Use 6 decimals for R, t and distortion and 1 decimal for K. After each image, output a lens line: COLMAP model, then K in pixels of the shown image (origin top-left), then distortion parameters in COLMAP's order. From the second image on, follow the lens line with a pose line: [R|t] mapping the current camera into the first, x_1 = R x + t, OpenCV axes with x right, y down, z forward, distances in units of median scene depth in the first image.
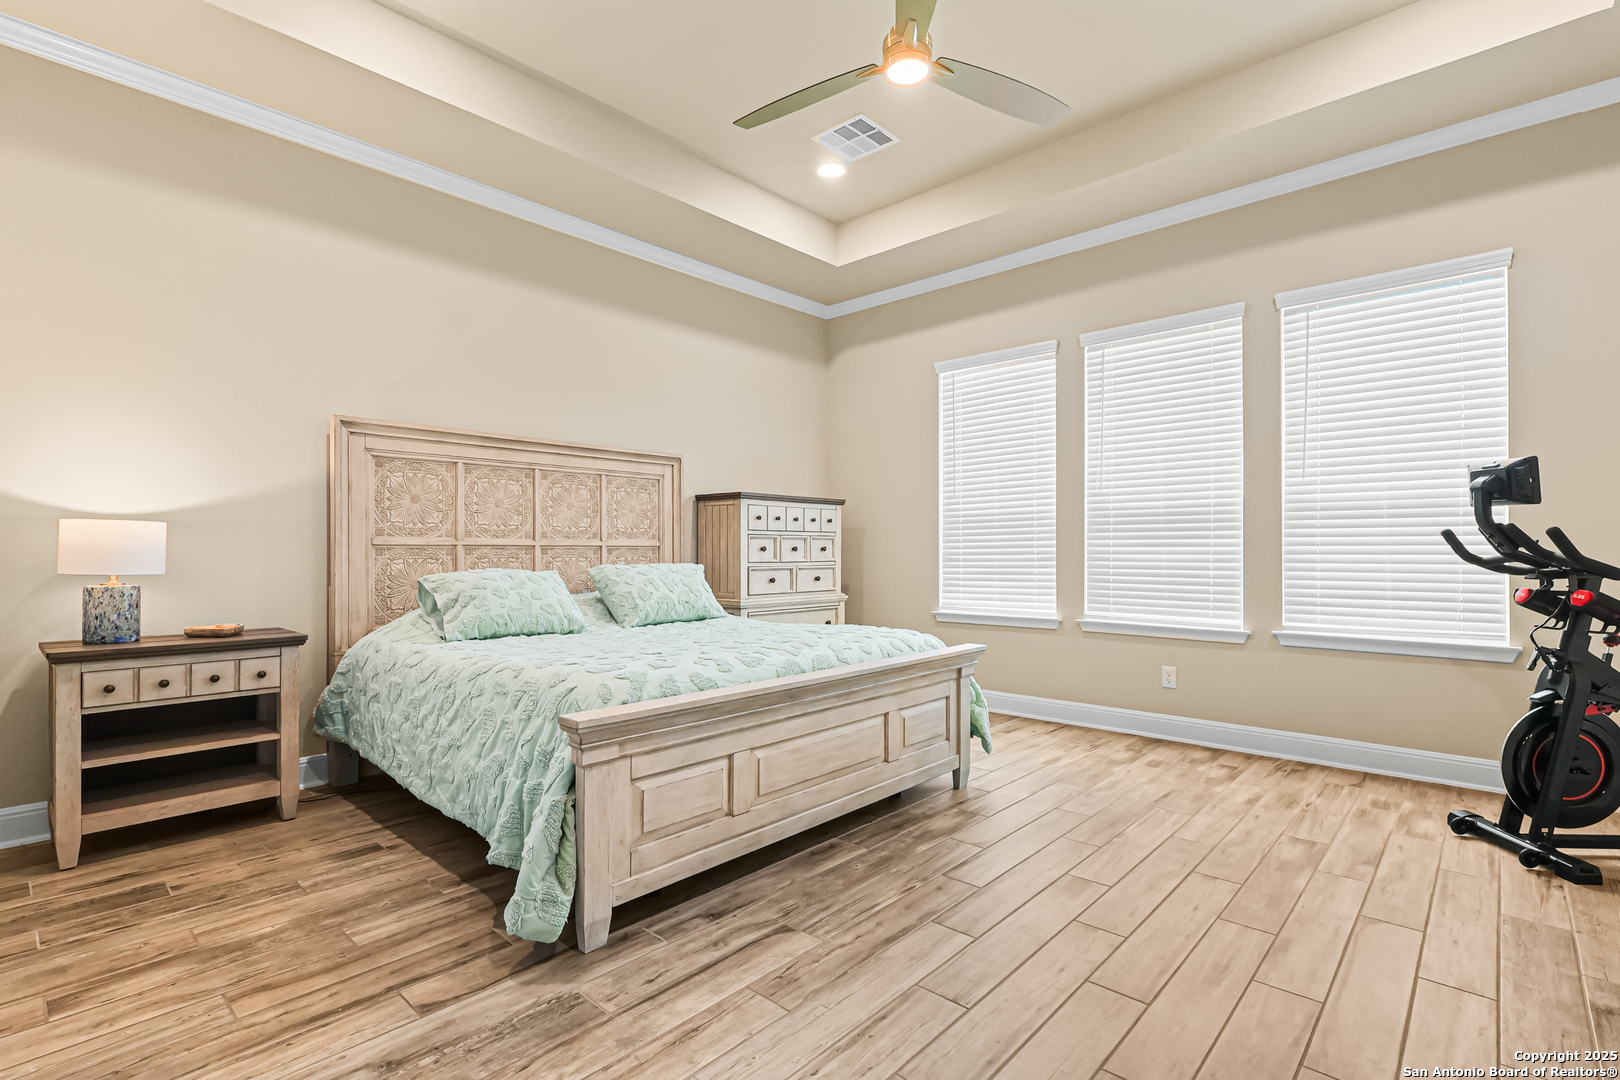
lens RADIAL K [[757.0, 0, 803.9], [0, 757.0, 543.9], [0, 0, 1]] dist [-0.002712, 0.000032]
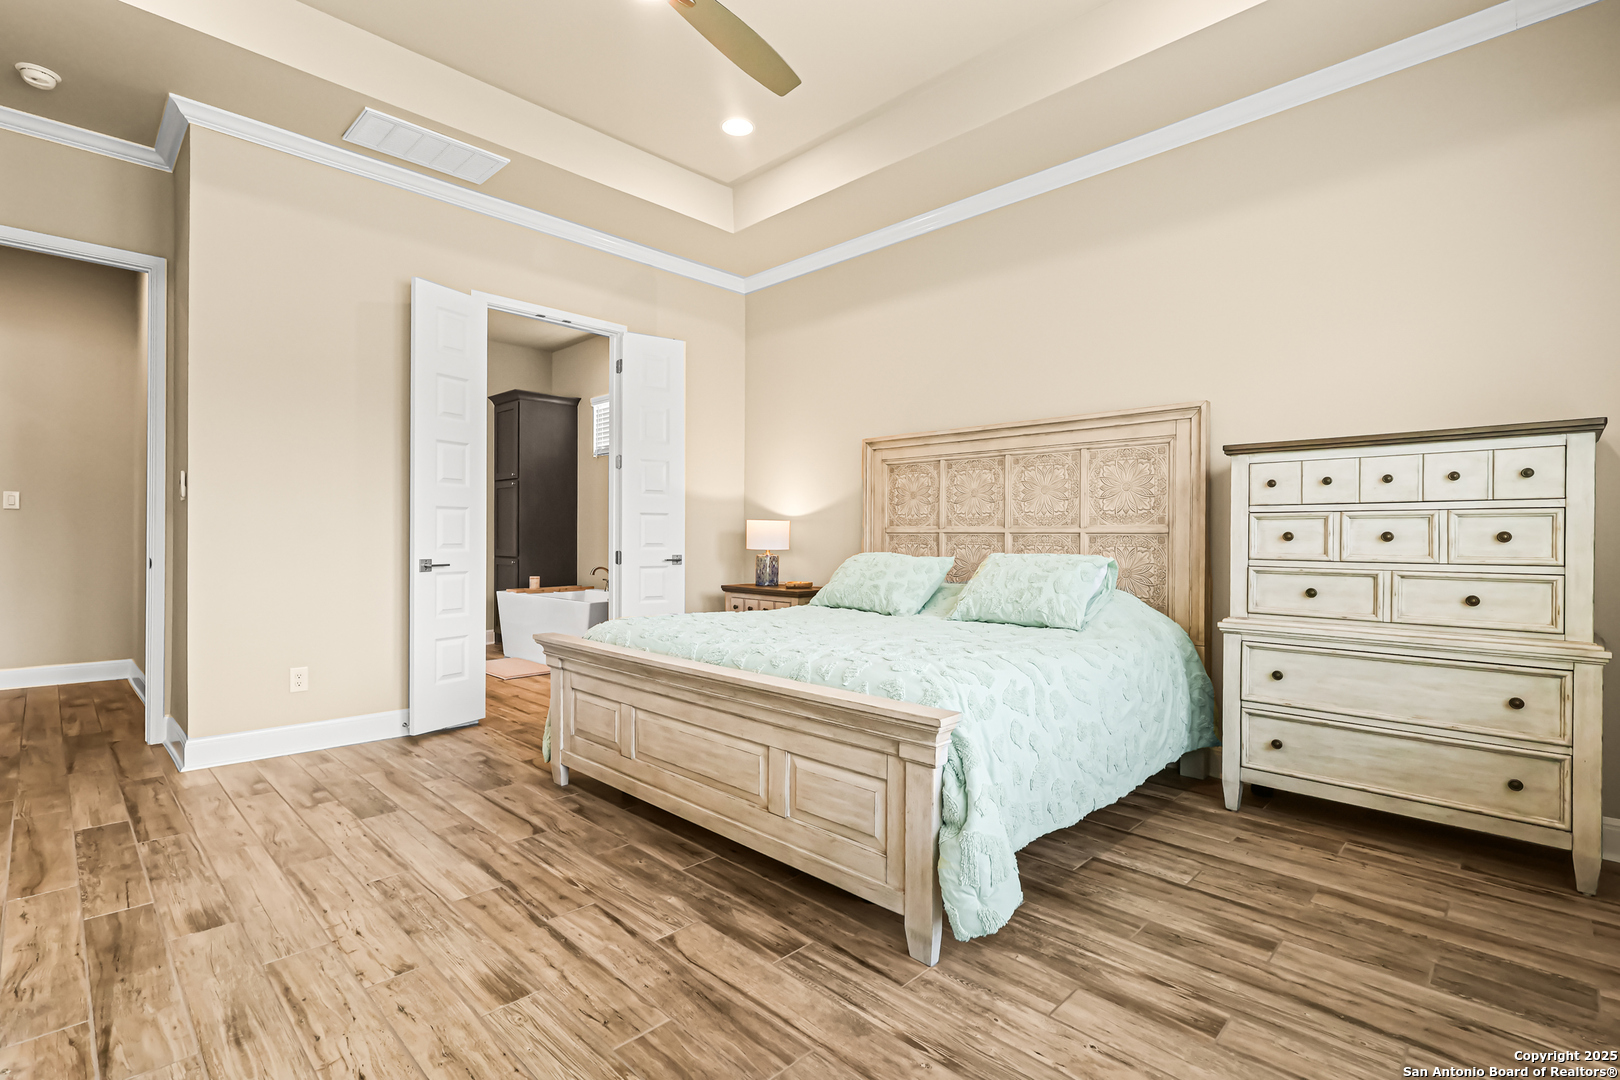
lens RADIAL K [[757.0, 0, 803.8], [0, 757.0, 539.5], [0, 0, 1]] dist [-0.002712, 0.000032]
pose [[-0.039643, 0.001506, -0.999213, 0.732914], [0.001127, 0.999998, 0.001462, 0.010503], [0.999213, -0.001068, -0.039645, 0.893783]]
